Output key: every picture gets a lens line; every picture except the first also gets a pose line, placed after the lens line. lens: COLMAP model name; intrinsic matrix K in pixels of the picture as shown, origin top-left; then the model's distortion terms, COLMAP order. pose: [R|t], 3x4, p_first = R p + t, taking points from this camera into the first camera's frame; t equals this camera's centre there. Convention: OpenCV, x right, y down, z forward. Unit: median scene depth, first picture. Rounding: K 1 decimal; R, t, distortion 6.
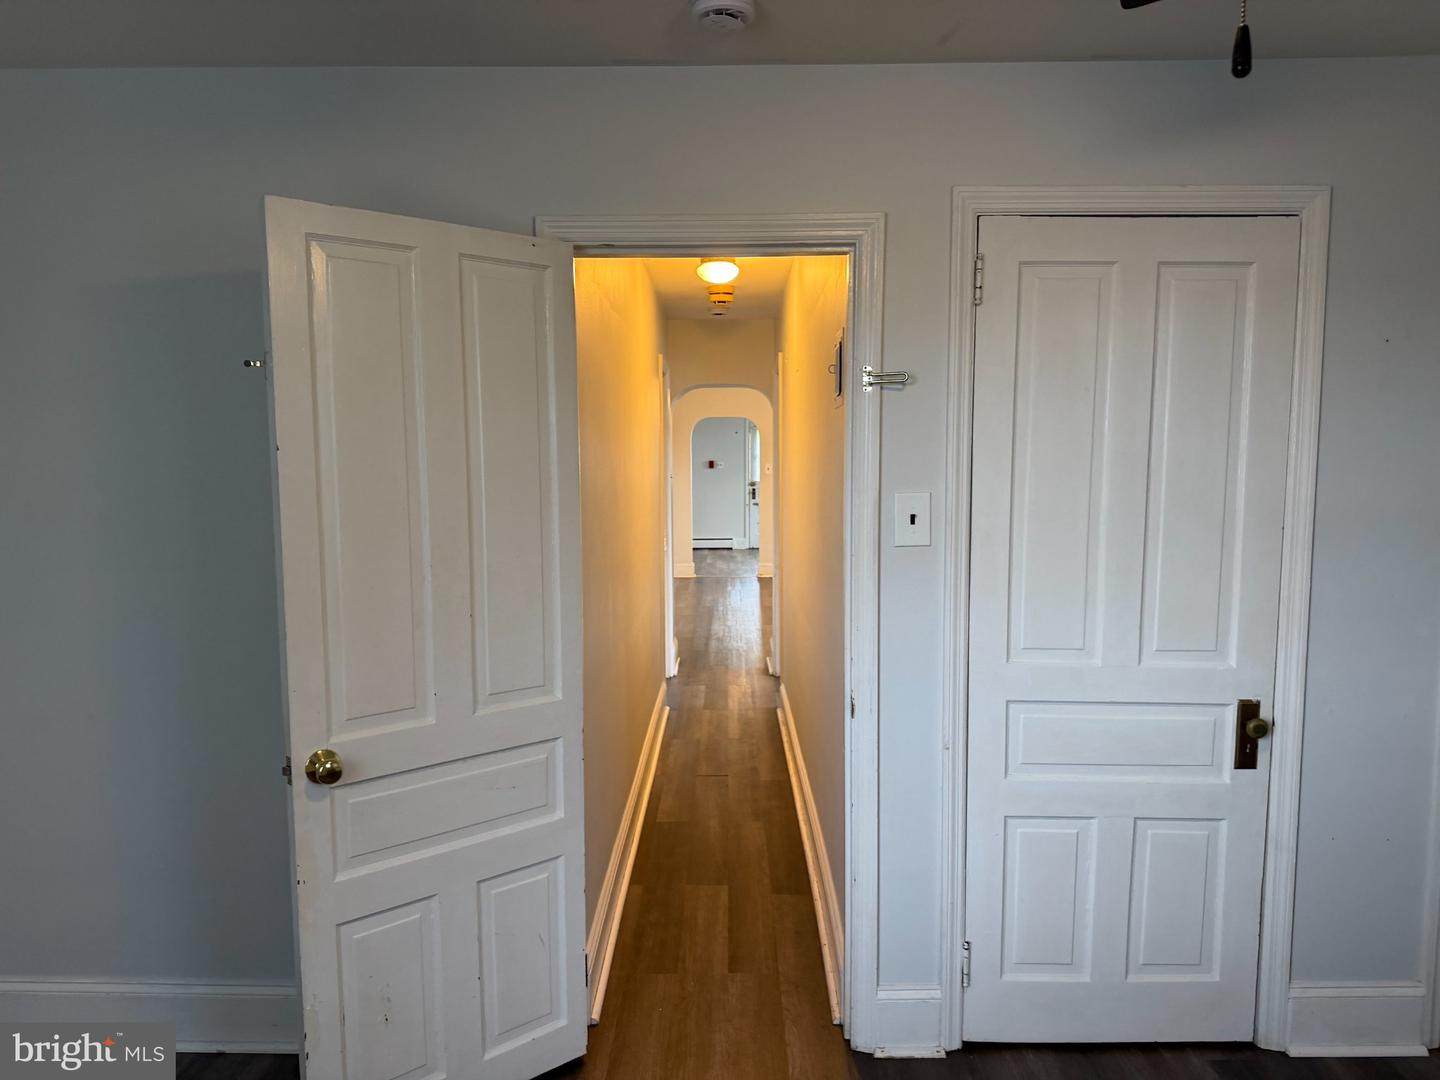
lens RADIAL K [[1009.6, 0, 713.6], [0, 1009.6, 548.3], [0, 0, 1]] dist [0.036199, -0.051343]
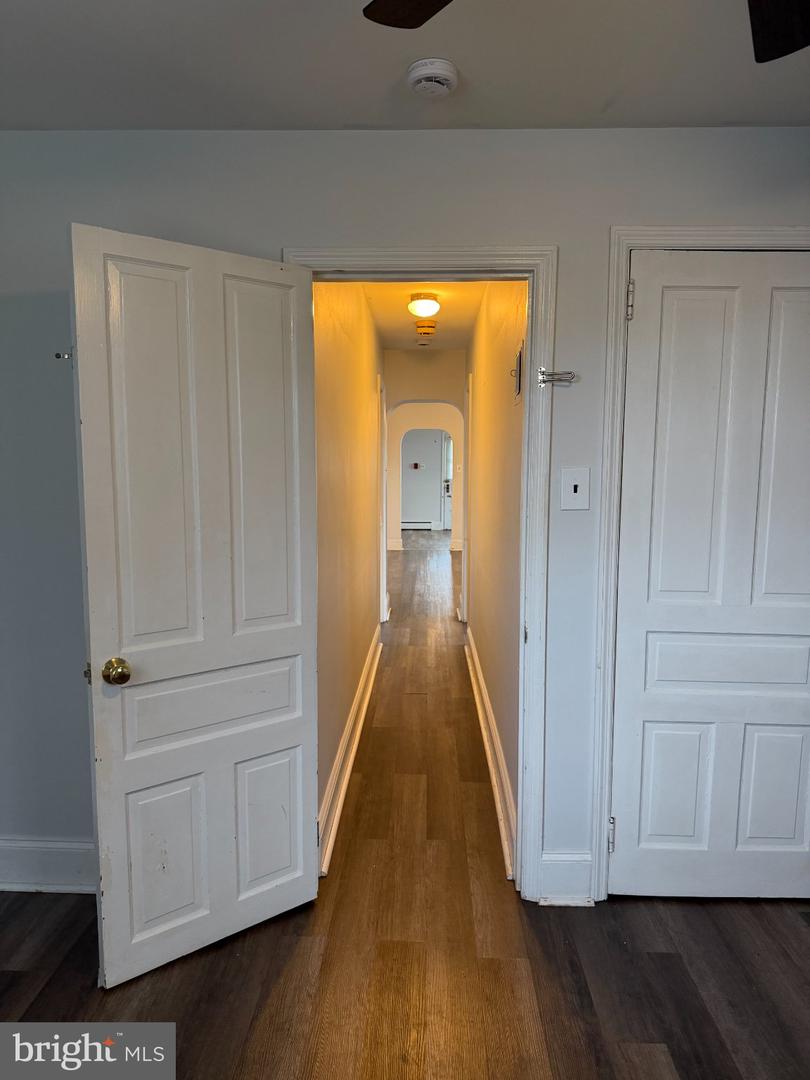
lens RADIAL K [[757.2, 0, 404.8], [0, 757.2, 545.8], [0, 0, 1]] dist [0.036199, -0.051343]
pose [[0.999826, 0.011068, -0.015041, -0.003697], [-0.010825, 0.999811, 0.016147, 0.030474], [0.015217, -0.015982, 0.999756, 0.034492]]
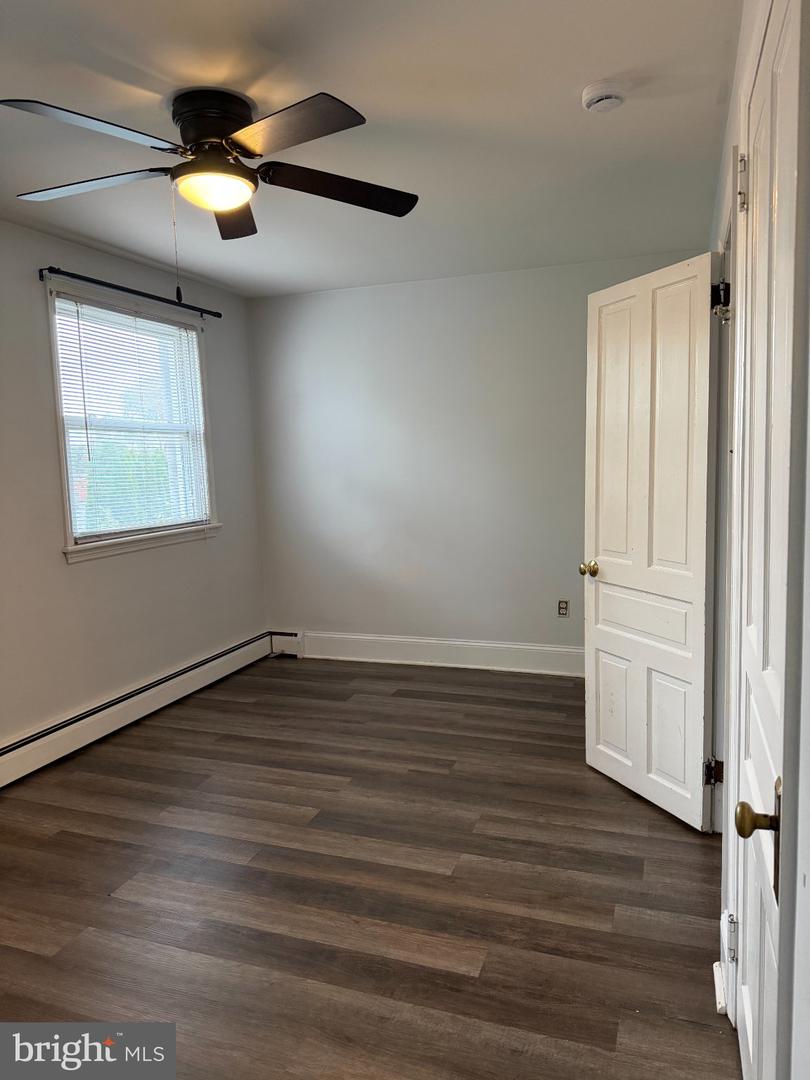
lens RADIAL K [[757.2, 0, 407.1], [0, 757.2, 543.9], [0, 0, 1]] dist [0.036199, -0.051343]
pose [[-0.329193, 0.116212, -0.937084, 0.993223], [-0.053918, 0.988465, 0.141525, -0.029793], [0.942722, 0.097115, -0.319130, 0.943844]]
